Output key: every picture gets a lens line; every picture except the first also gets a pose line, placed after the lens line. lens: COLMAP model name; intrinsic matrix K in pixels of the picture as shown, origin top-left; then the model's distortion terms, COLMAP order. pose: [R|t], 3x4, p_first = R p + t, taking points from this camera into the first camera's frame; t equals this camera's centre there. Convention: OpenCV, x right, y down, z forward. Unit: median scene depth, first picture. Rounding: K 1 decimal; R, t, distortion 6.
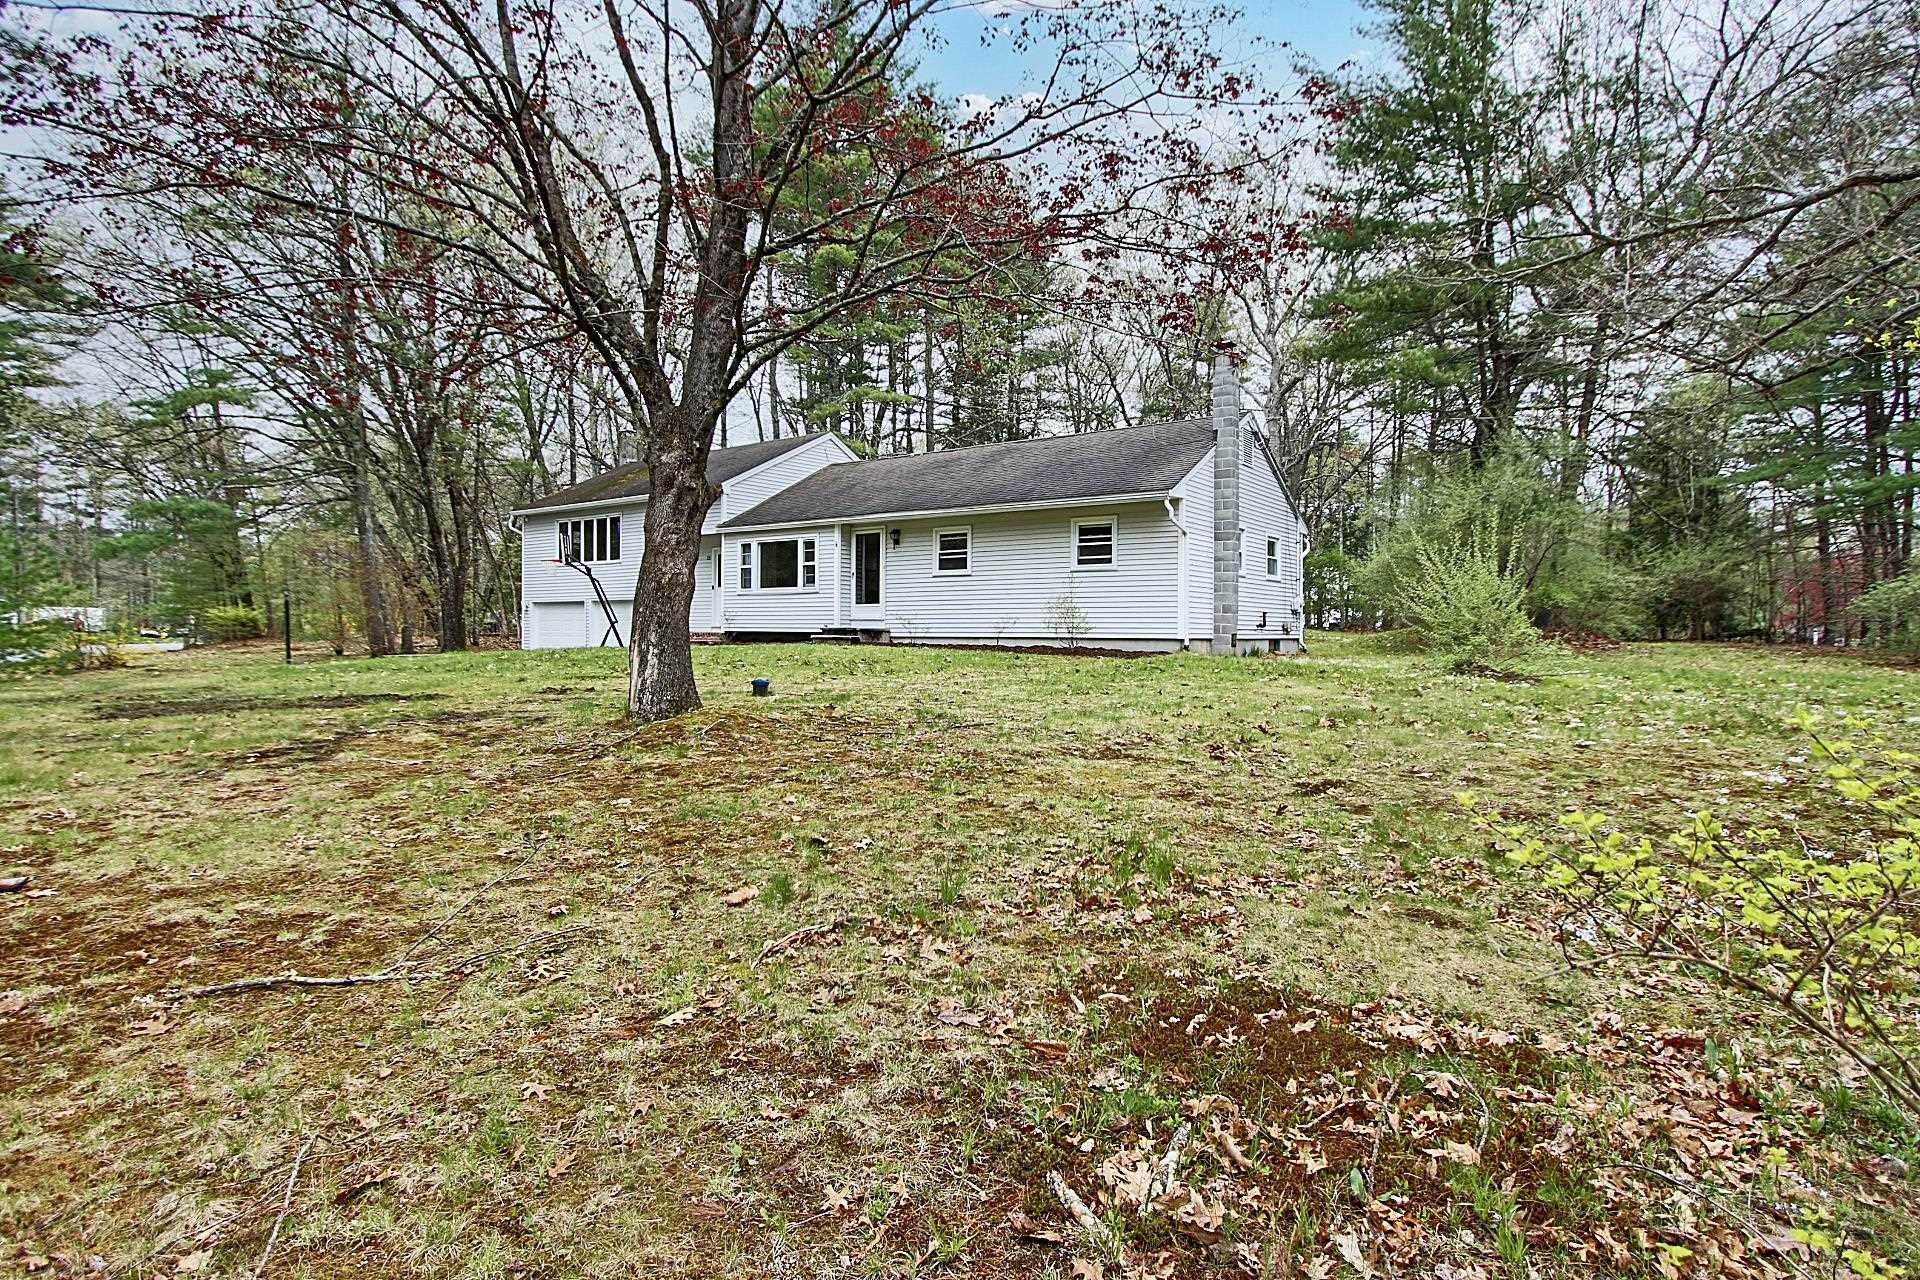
lens RADIAL K [[971.5, 0, 964.3], [0, 971.5, 618.9], [0, 0, 1]] dist [-0.018084, 0.000379]
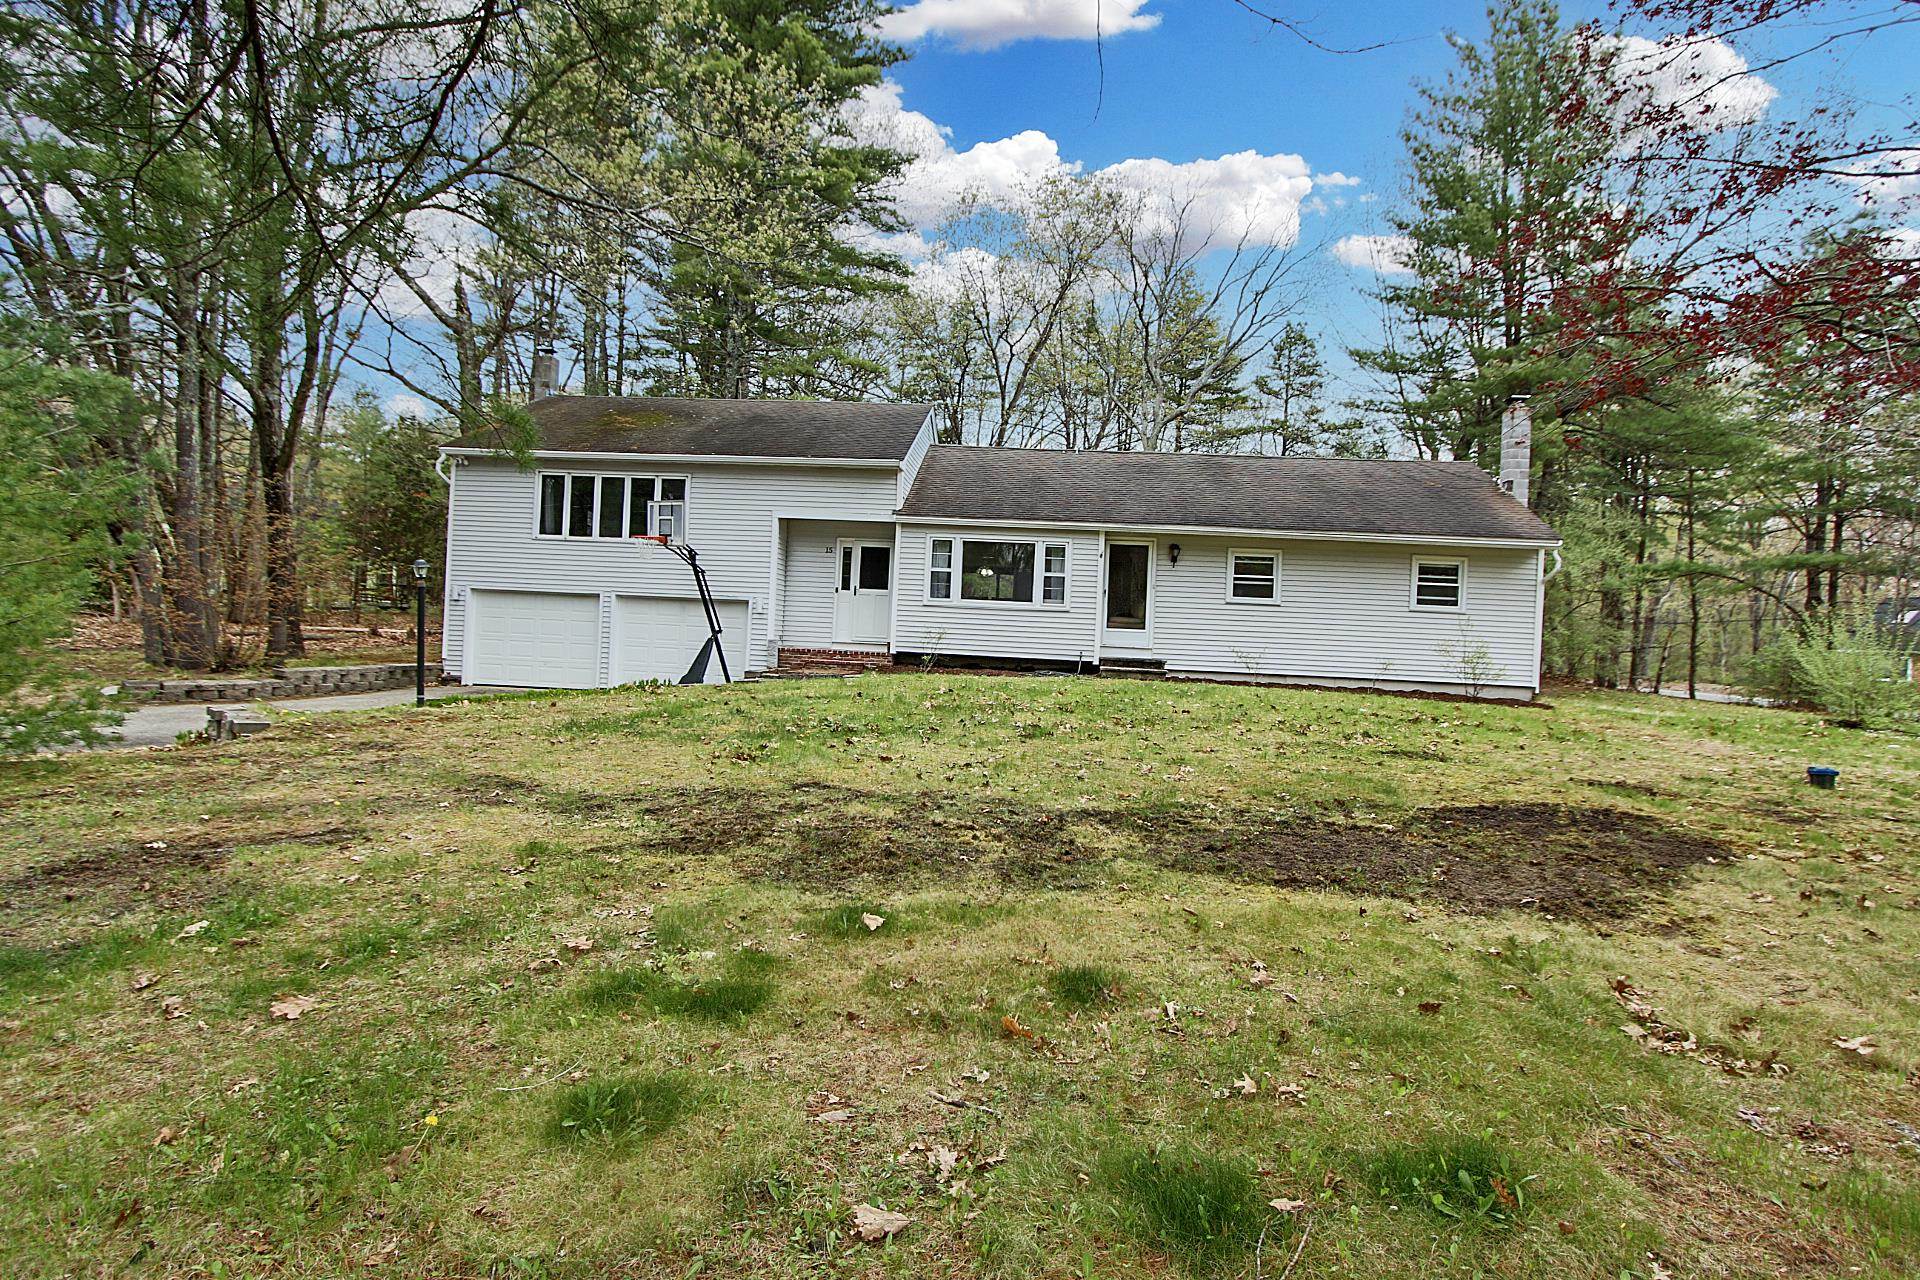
lens RADIAL K [[995.0, 0, 969.7], [0, 995.0, 640.4], [0, 0, 1]] dist [-0.019455, 0.002098]
pose [[0.863203, 0.039501, 0.503309, -0.633911], [-0.049173, 0.998773, 0.005949, -0.004088], [-0.502456, -0.029885, 0.864086, 0.320254]]
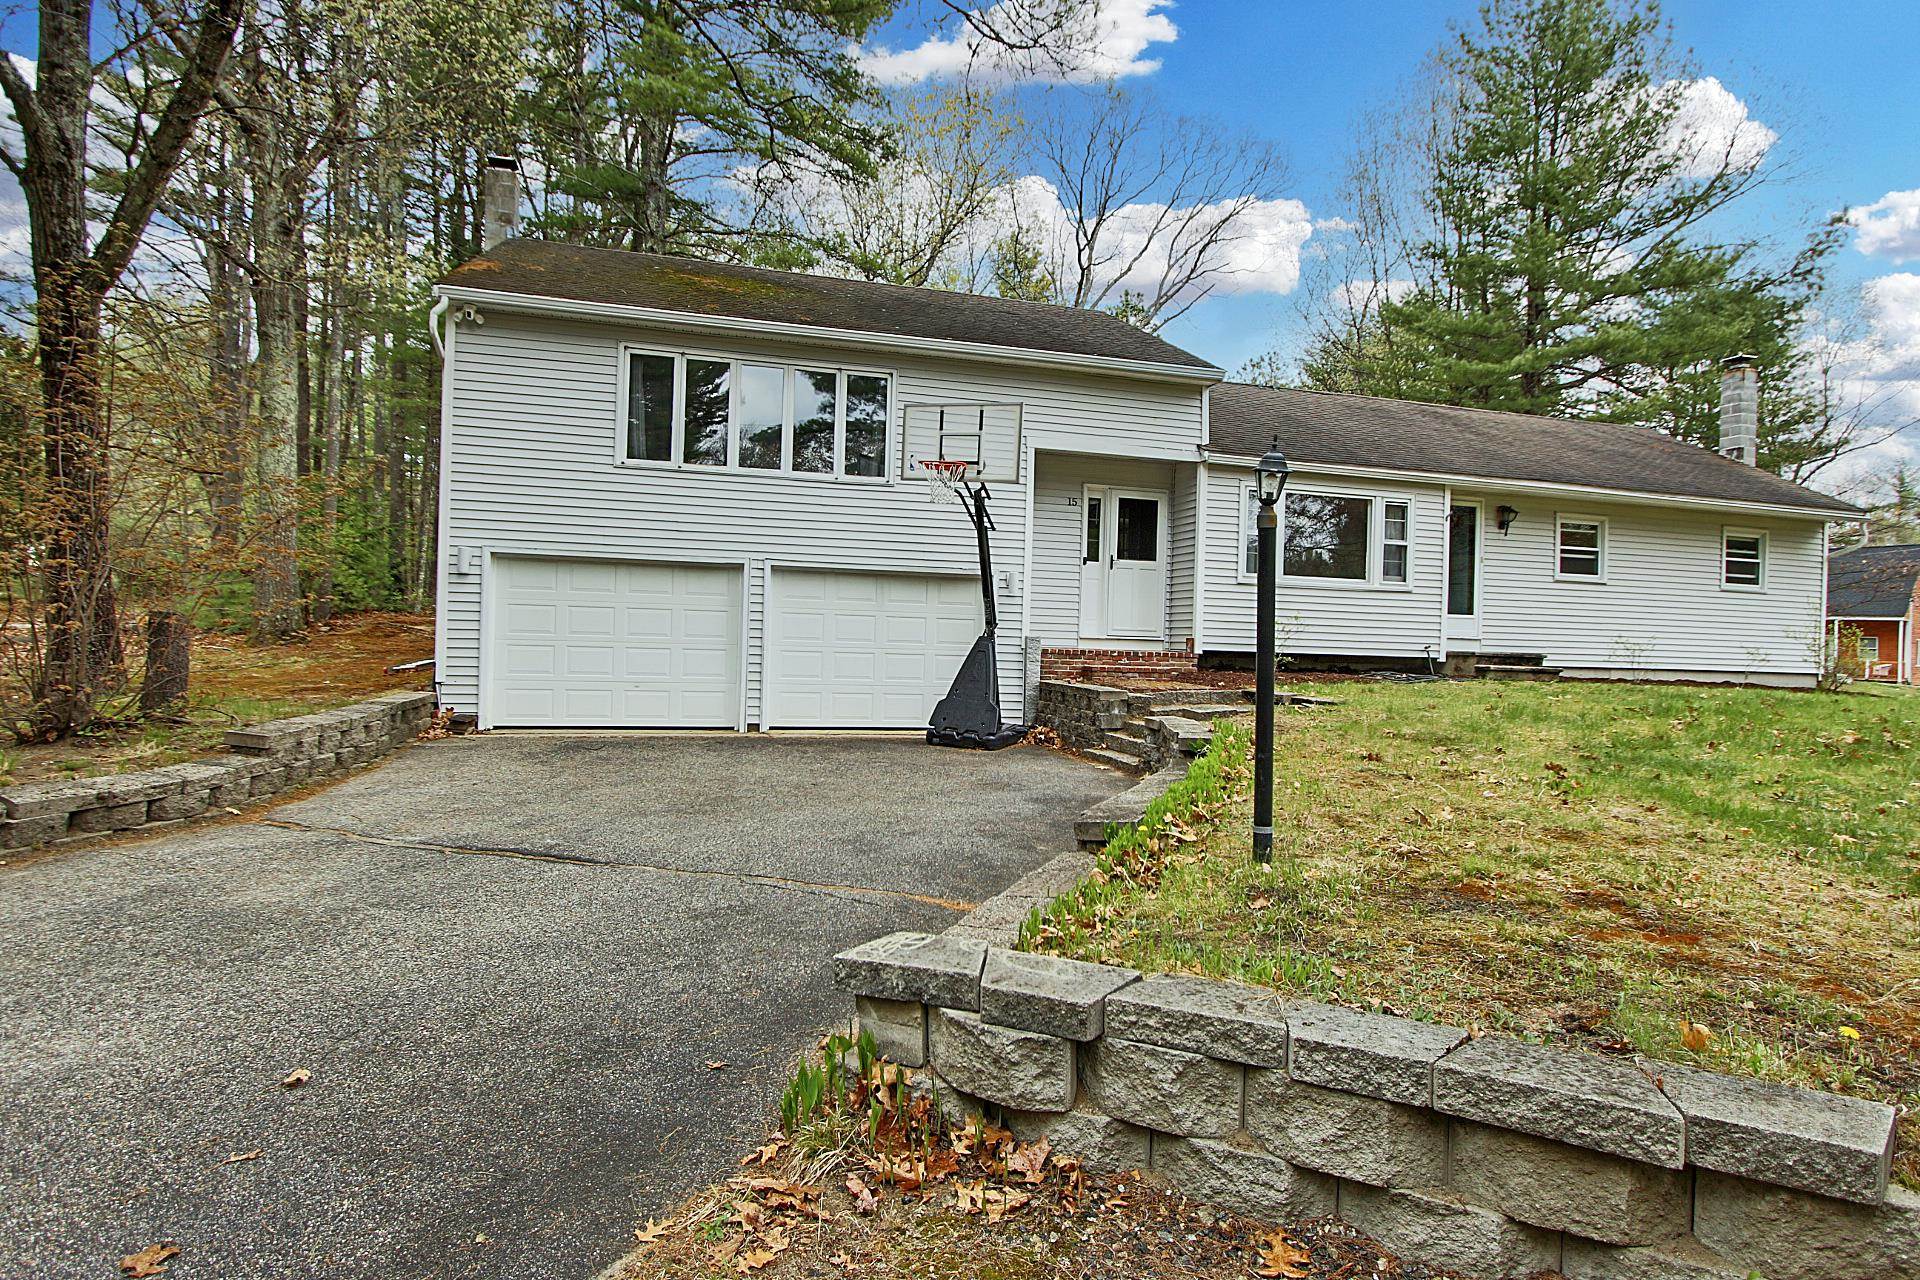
lens RADIAL K [[995.0, 0, 969.7], [0, 995.0, 640.4], [0, 0, 1]] dist [-0.019455, 0.002098]
pose [[0.636416, 0.013262, 0.771232, -0.796266], [-0.035866, 0.999280, 0.012413, 0.005000], [-0.770512, -0.035561, 0.636433, 0.812027]]
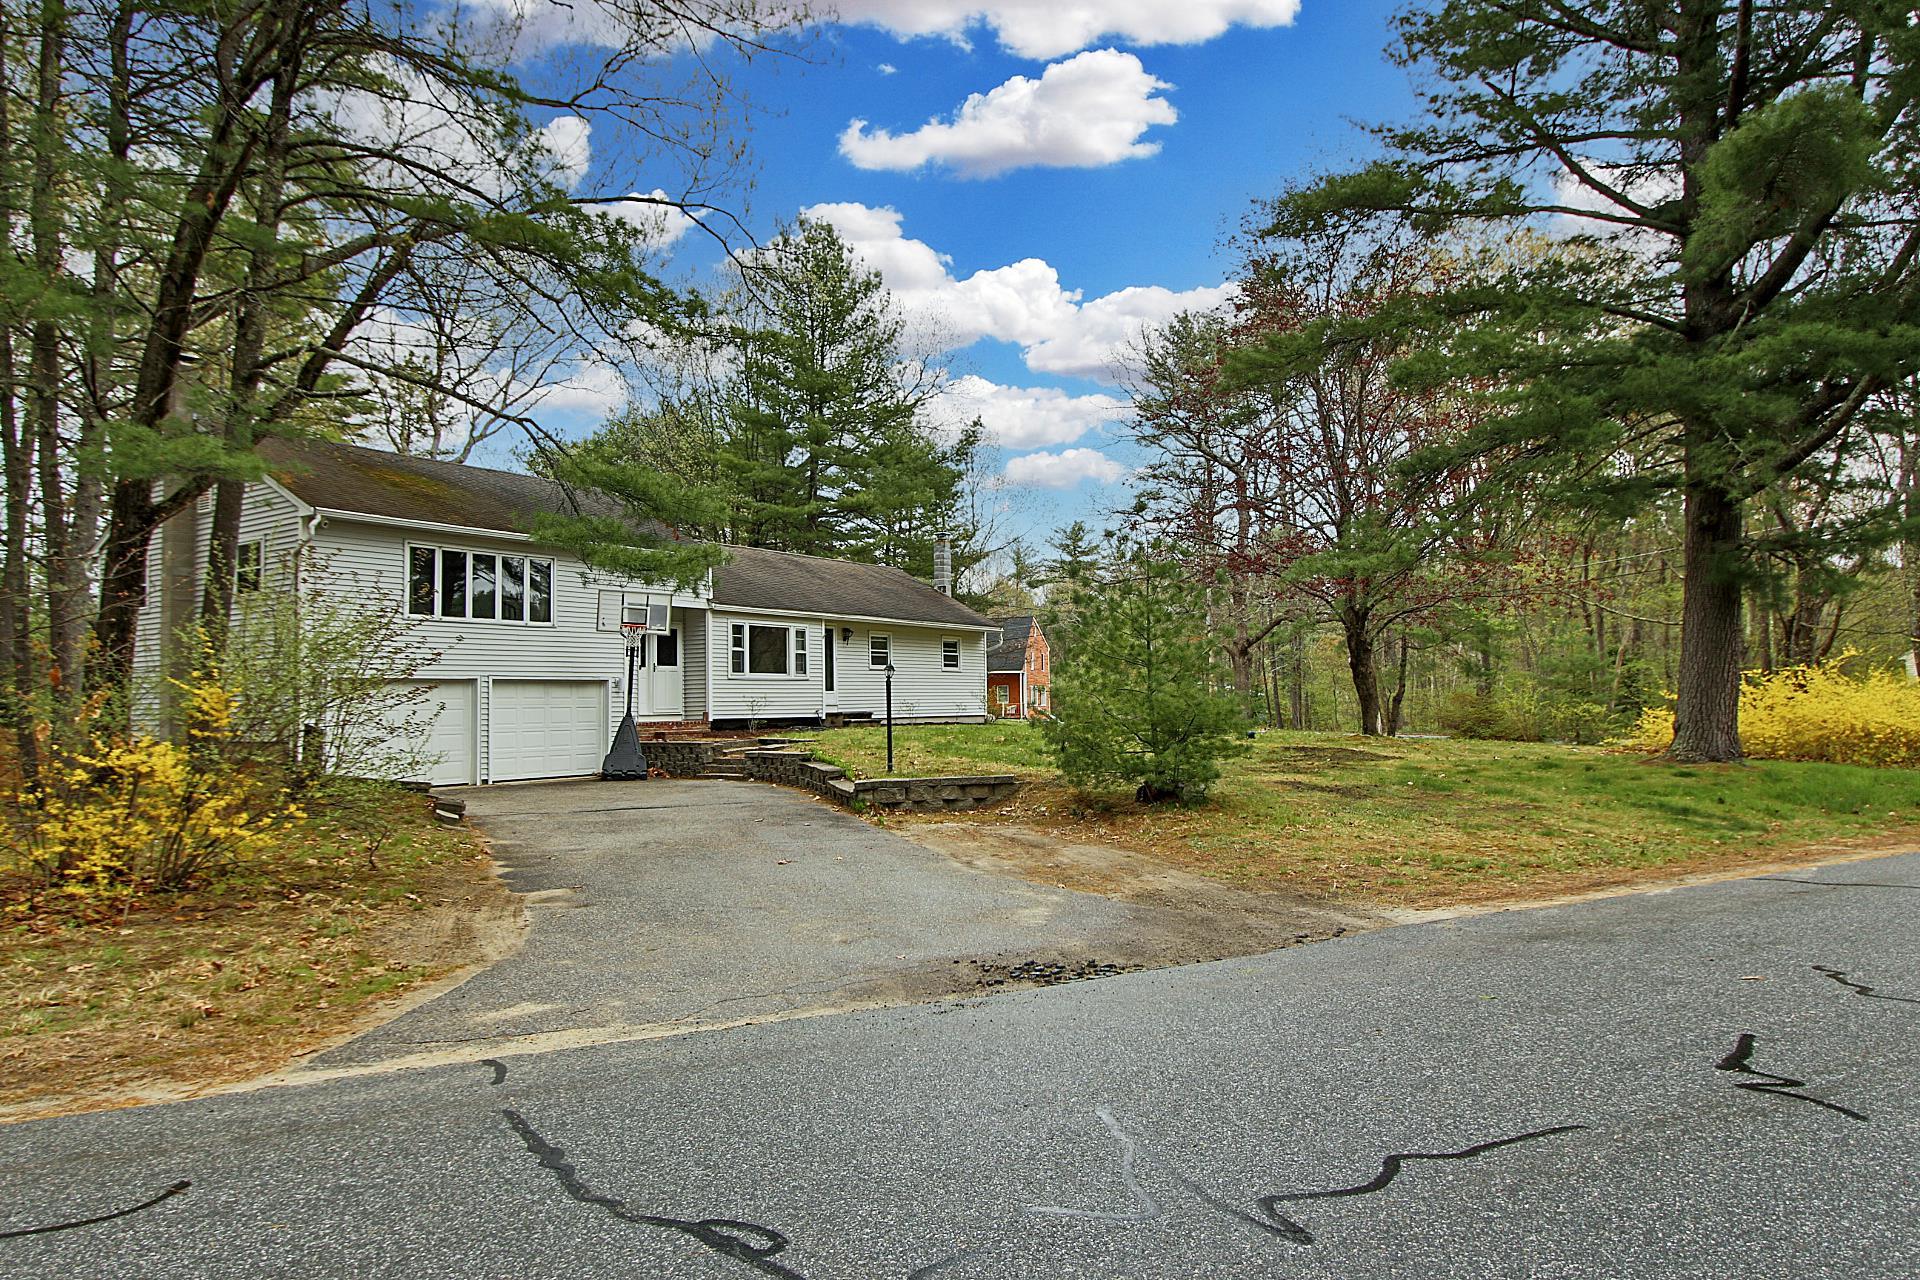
lens RADIAL K [[1185.1, 0, 960.0], [0, 1185.1, 640.0], [0, 0, 1]] dist [-0.019481, 0.005734]
pose [[-0.016296, 0.051451, 0.998543, -1.440608], [0.006889, 0.998657, -0.051344, -0.003172], [-0.999843, 0.006042, -0.016629, 0.849596]]
